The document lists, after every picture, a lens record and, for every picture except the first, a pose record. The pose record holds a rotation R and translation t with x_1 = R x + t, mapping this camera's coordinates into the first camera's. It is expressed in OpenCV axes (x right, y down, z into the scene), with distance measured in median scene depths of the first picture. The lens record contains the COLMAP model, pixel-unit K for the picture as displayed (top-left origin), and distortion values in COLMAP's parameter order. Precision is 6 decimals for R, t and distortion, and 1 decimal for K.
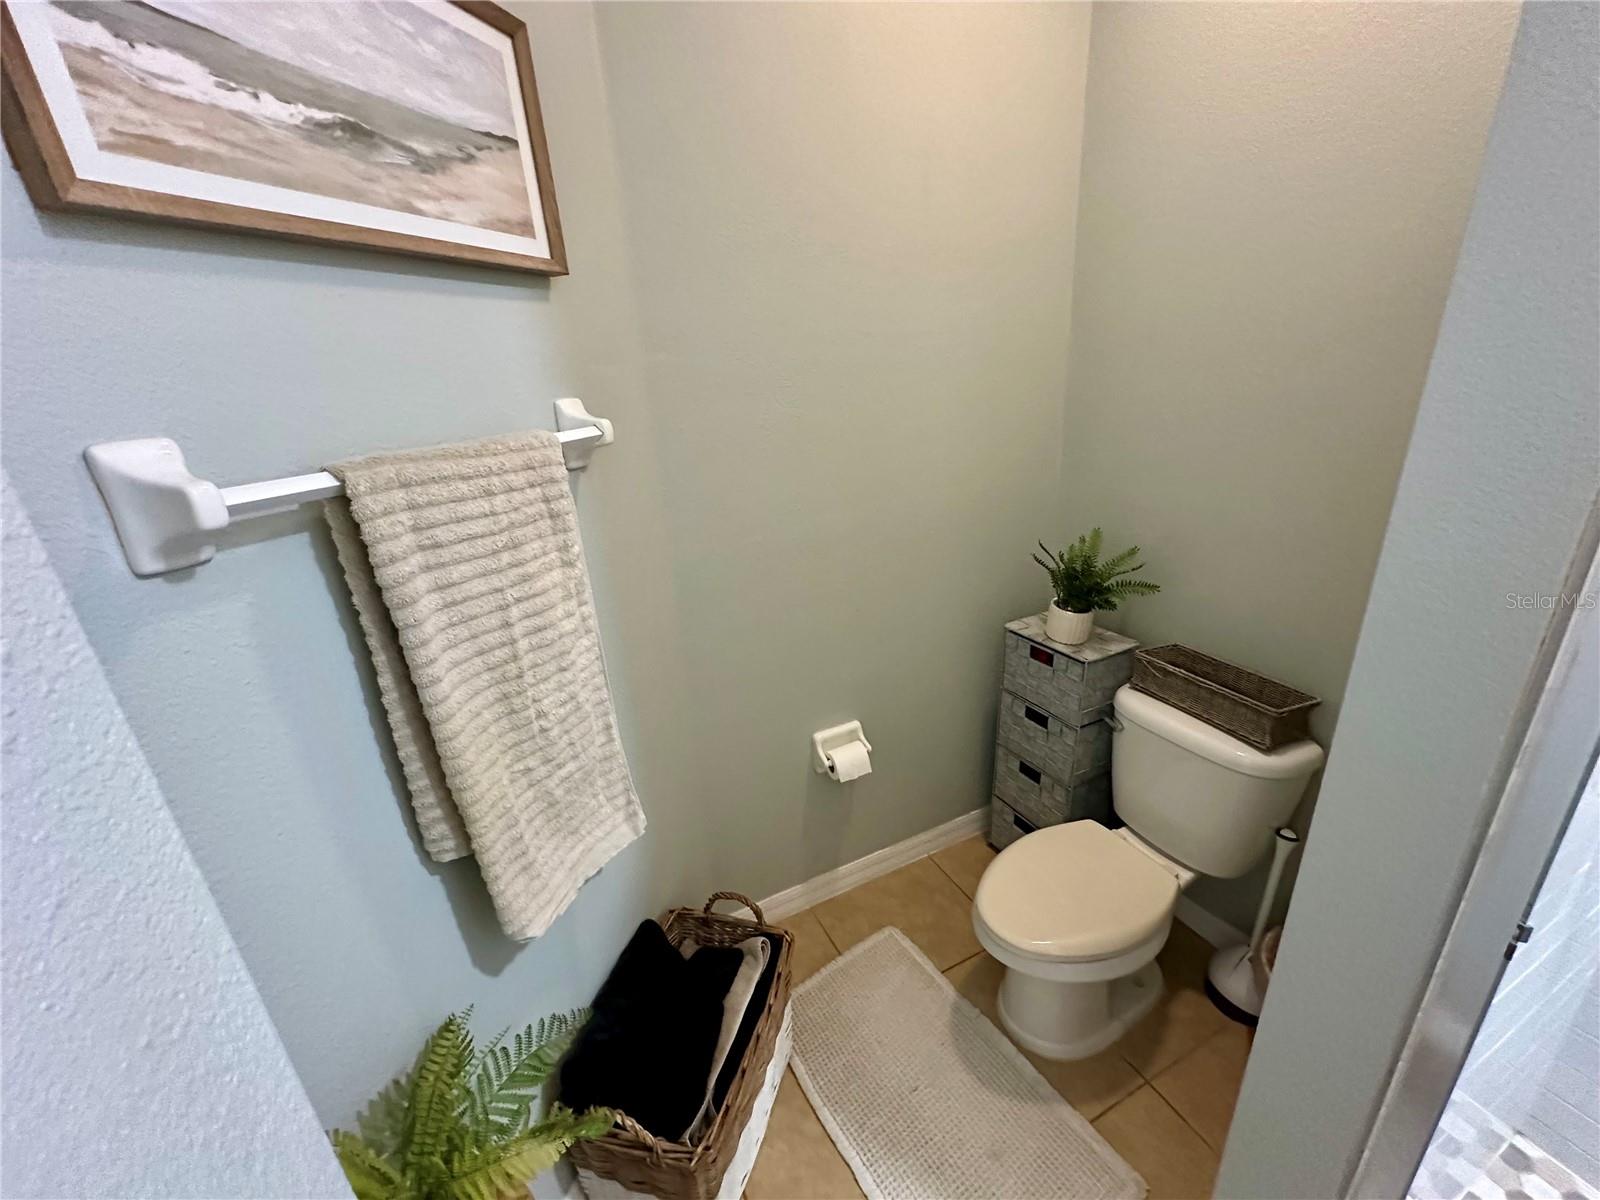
lens RADIAL K [[640.6, 0, 799.1], [0, 640.6, 602.5], [0, 0, 1]] dist [-0.004007, 0.001228]
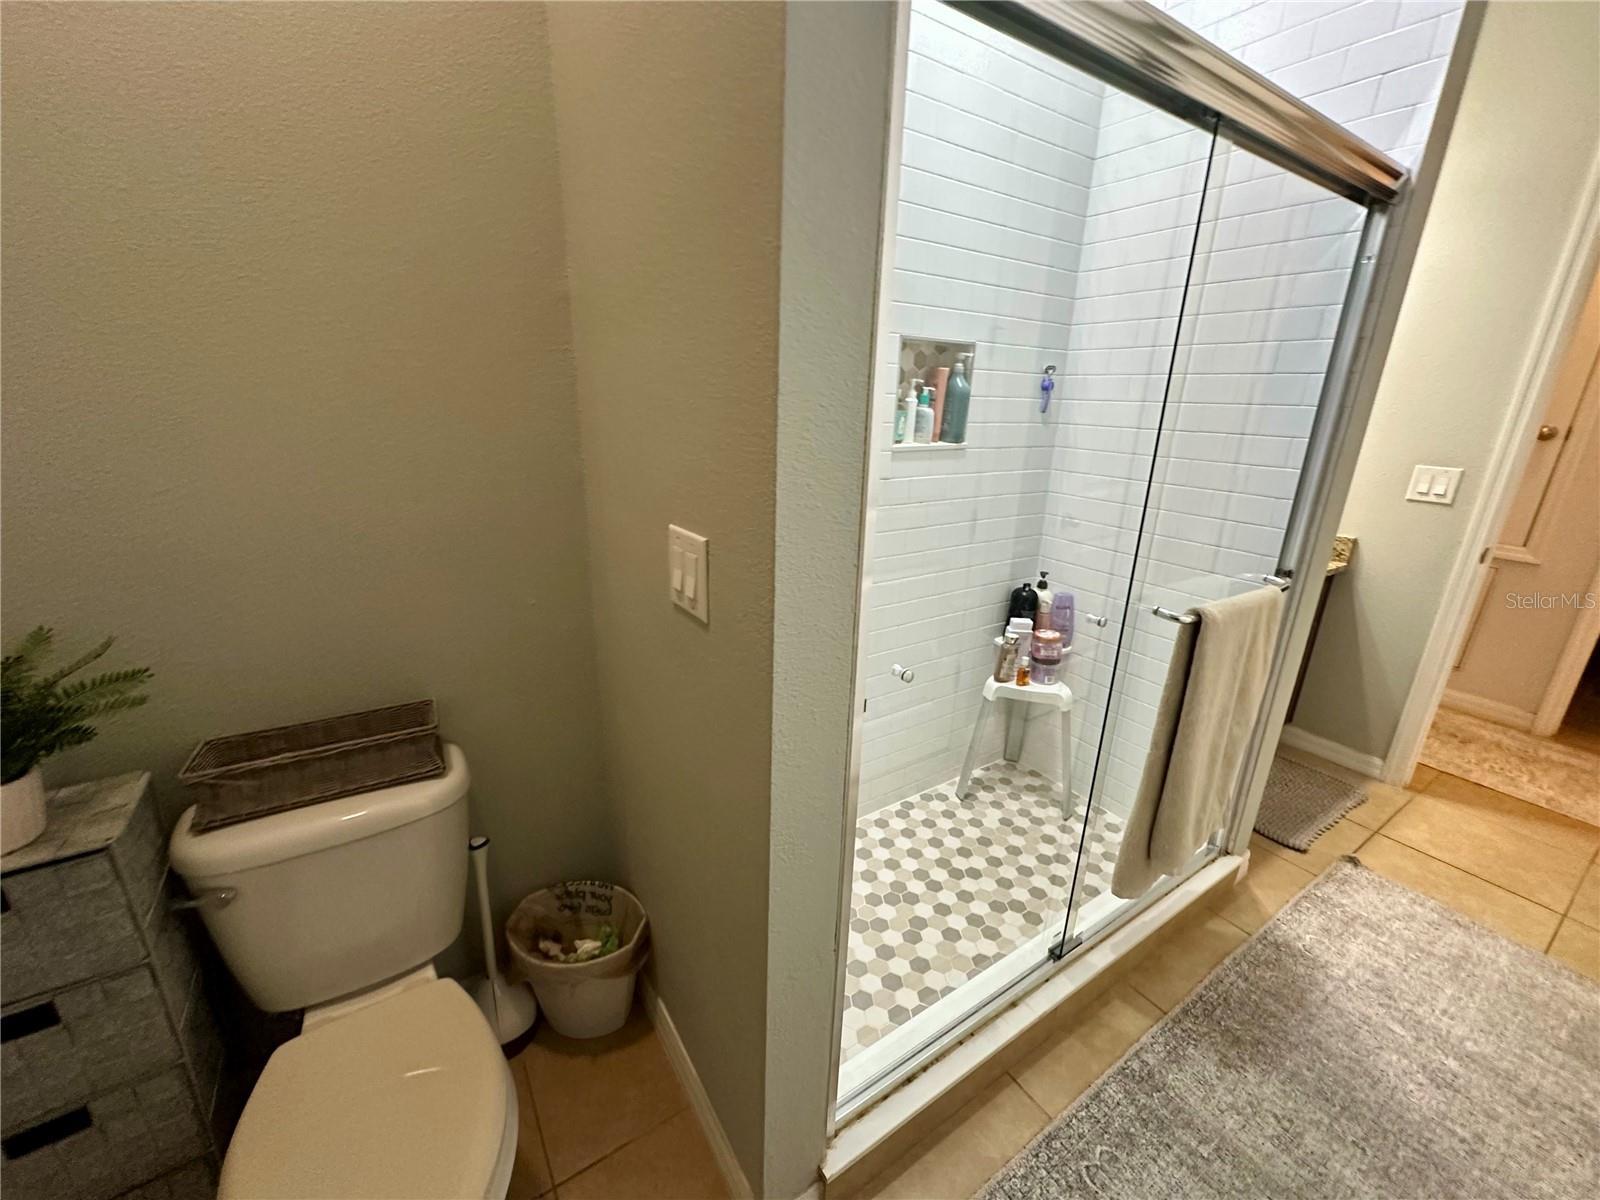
lens RADIAL K [[640.6, 0, 799.1], [0, 640.6, 602.5], [0, 0, 1]] dist [-0.004007, 0.001228]
pose [[-0.139109, -0.243394, 0.959900, -0.089821], [0.328726, 0.903010, 0.276608, -0.046109], [-0.934124, 0.354023, -0.045607, 0.420529]]
